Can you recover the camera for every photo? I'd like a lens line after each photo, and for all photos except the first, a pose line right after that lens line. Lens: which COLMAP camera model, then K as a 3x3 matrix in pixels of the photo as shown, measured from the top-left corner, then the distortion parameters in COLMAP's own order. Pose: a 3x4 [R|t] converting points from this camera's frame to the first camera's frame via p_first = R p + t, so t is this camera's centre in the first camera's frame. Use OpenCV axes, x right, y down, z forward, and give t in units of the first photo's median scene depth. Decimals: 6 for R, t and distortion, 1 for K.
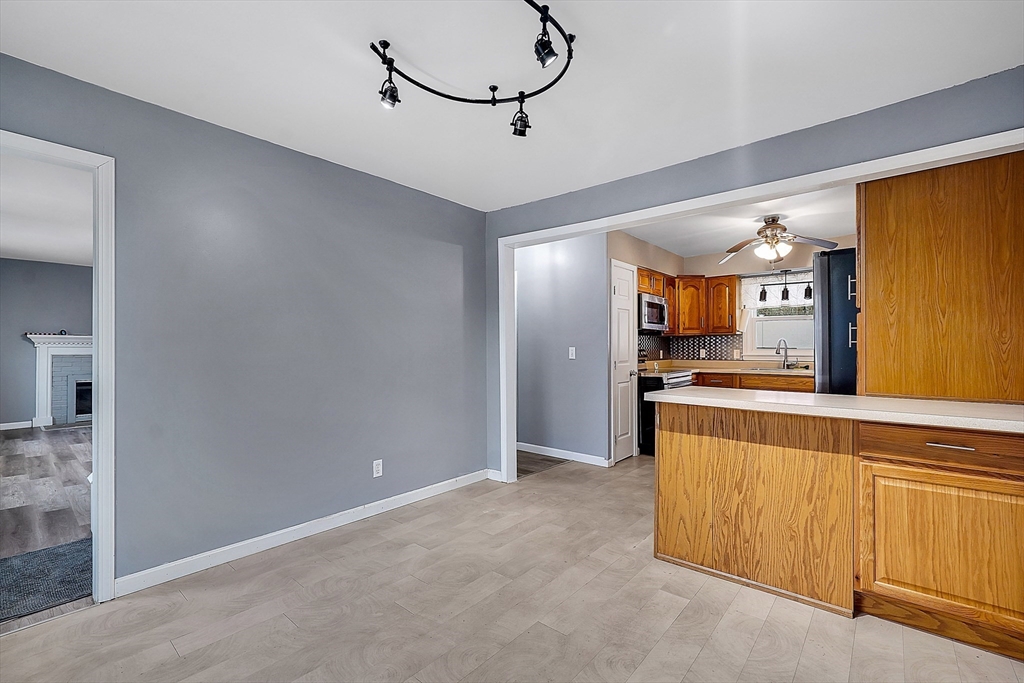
lens RADIAL K [[455.1, 0, 508.2], [0, 455.1, 345.3], [0, 0, 1]] dist [-0.003936, 0.000178]
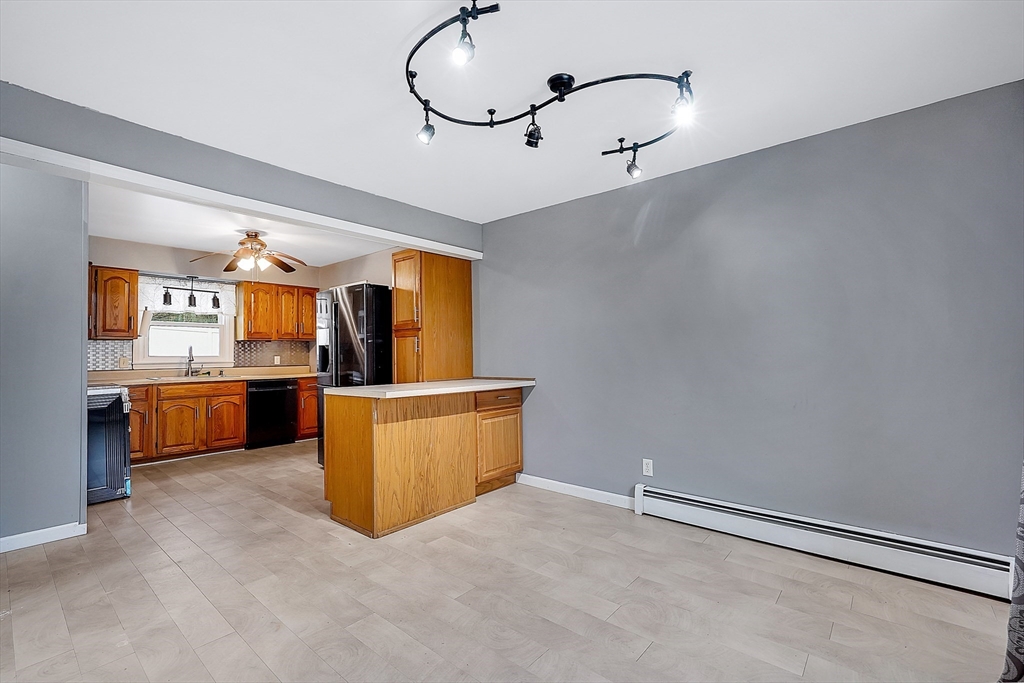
lens RADIAL K [[448.7, 0, 512.0], [0, 448.7, 341.5], [0, 0, 1]] dist [0.002177, 0.000535]
pose [[-0.012176, 0.025538, 0.999600, -0.748068], [0.001987, 0.999672, -0.025516, 0.006469], [-0.999924, 0.001675, -0.012222, 0.624994]]
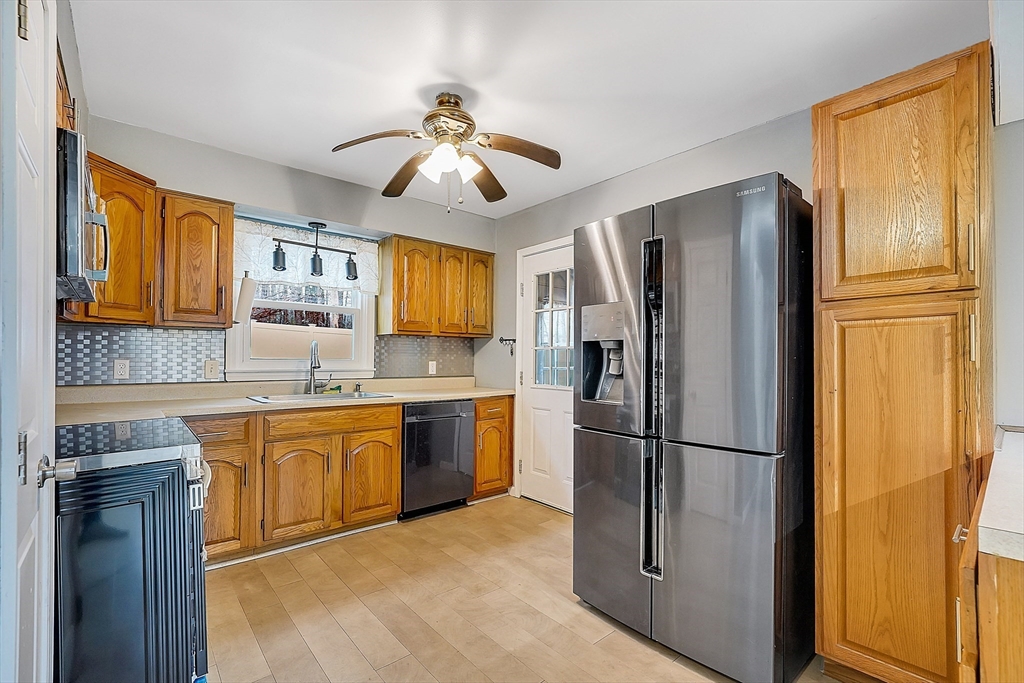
lens RADIAL K [[446.9, 0, 509.8], [0, 446.9, 352.6], [0, 0, 1]] dist [-0.002535, 0.000072]
pose [[0.142238, 0.013351, 0.989742, 0.161551], [-0.012665, 0.999852, -0.011667, 0.006386], [-0.989751, -0.010876, 0.142386, 1.338571]]
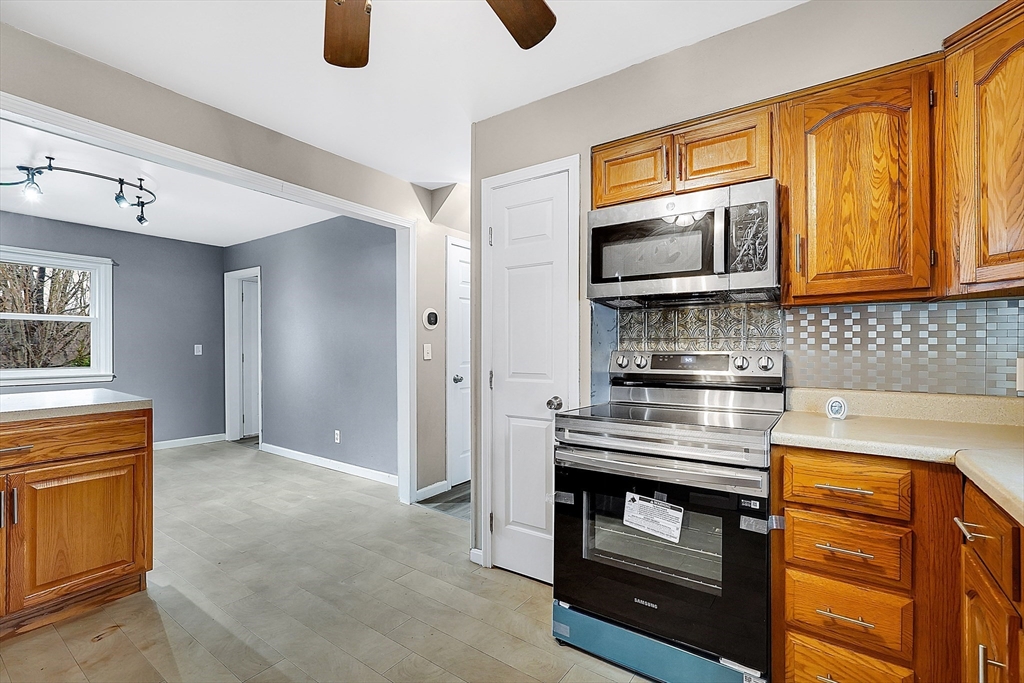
lens RADIAL K [[458.6, 0, 512.0], [0, 458.6, 341.5], [0, 0, 1]] dist [-0.002960, 0.000317]
pose [[0.097100, -0.004798, -0.995263, 1.282006], [0.003835, 0.999983, -0.004447, 0.008604], [0.995267, -0.003385, 0.097117, 1.635859]]
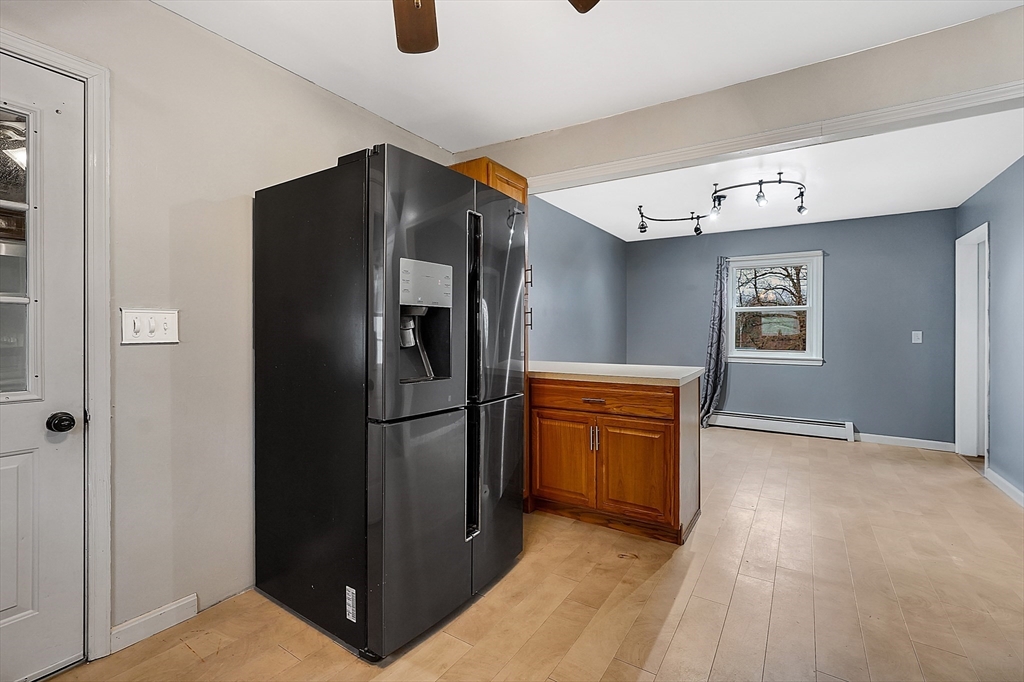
lens RADIAL K [[447.2, 0, 511.7], [0, 447.2, 333.9], [0, 0, 1]] dist [-0.002582, 0.000912]
pose [[-0.990943, 0.002739, -0.134257, 0.877422], [0.002694, 0.999996, 0.000517, 0.013315], [0.134258, 0.000151, -0.990946, 1.910341]]
